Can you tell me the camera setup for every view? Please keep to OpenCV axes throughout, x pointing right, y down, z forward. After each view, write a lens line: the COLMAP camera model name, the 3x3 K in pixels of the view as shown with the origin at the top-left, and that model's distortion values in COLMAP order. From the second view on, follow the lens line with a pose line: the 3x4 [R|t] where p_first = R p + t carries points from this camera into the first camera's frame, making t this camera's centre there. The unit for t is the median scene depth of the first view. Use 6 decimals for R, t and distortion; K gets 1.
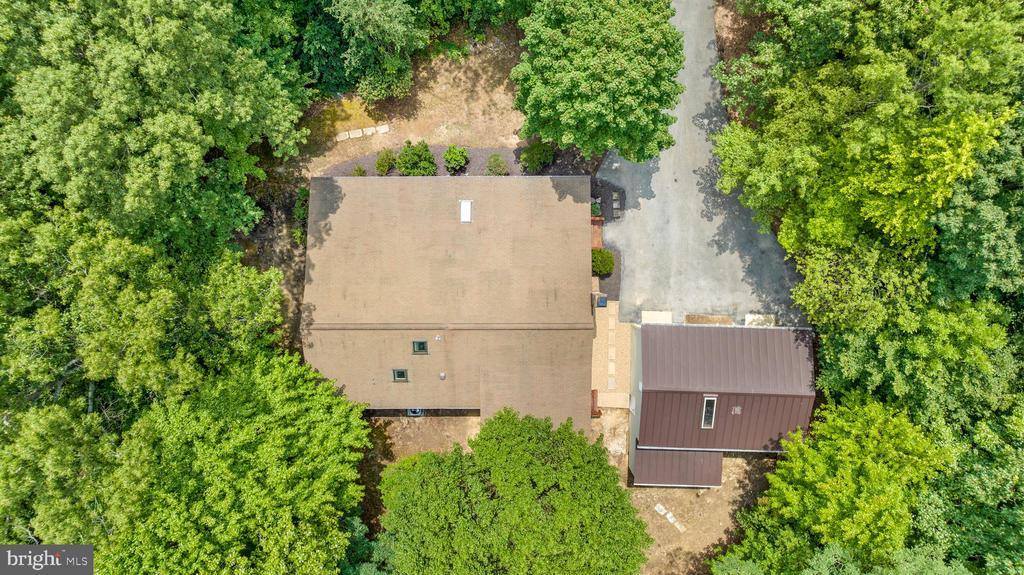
lens RADIAL K [[718.9, 0, 512.0], [0, 718.9, 287.5], [0, 0, 1]] dist [0.006209, -0.065904]
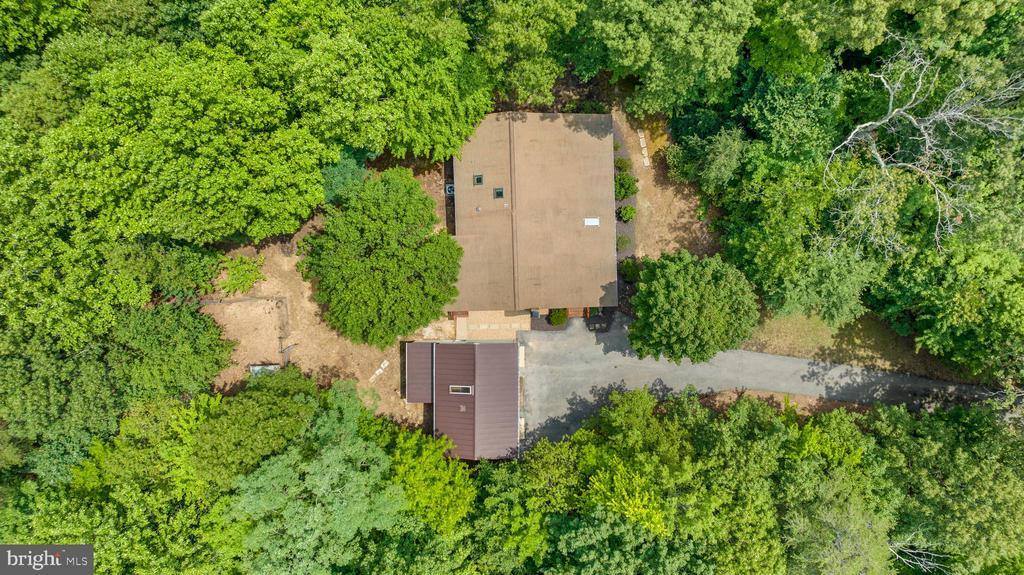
lens RADIAL K [[718.9, 0, 512.0], [0, 718.9, 287.5], [0, 0, 1]] dist [0.006209, -0.065904]
pose [[0.028773, 0.999171, 0.028792, 0.025028], [-0.999407, 0.029300, -0.018063, 0.097603], [-0.018891, -0.028256, 0.999422, -0.523878]]
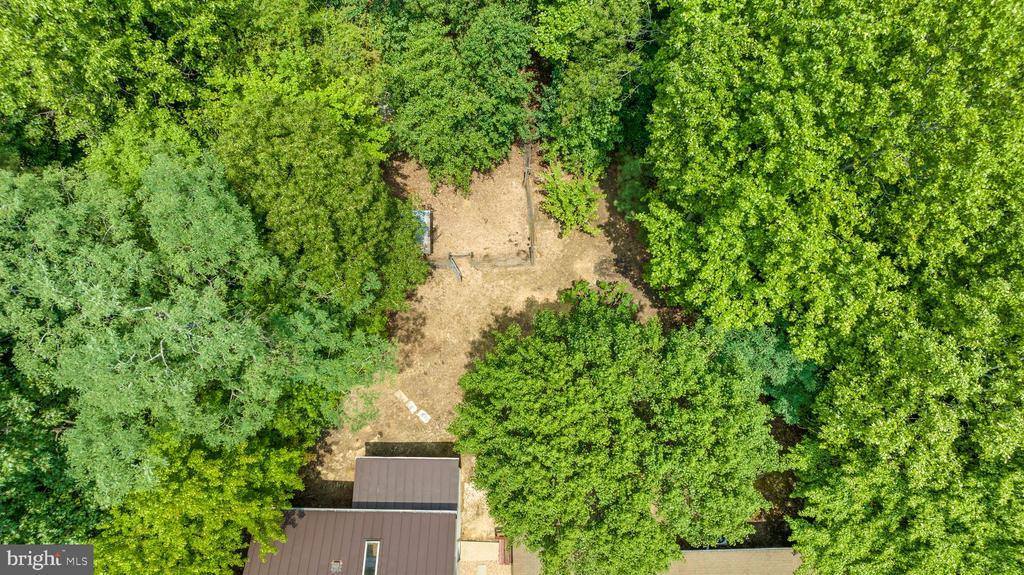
lens RADIAL K [[718.9, 0, 512.0], [0, 718.9, 287.5], [0, 0, 1]] dist [0.006209, -0.065904]
pose [[-0.999786, 0.019148, 0.007822, 0.110652], [-0.016382, -0.963901, 0.265757, 0.282024], [0.012628, 0.265572, 0.964008, 0.153062]]
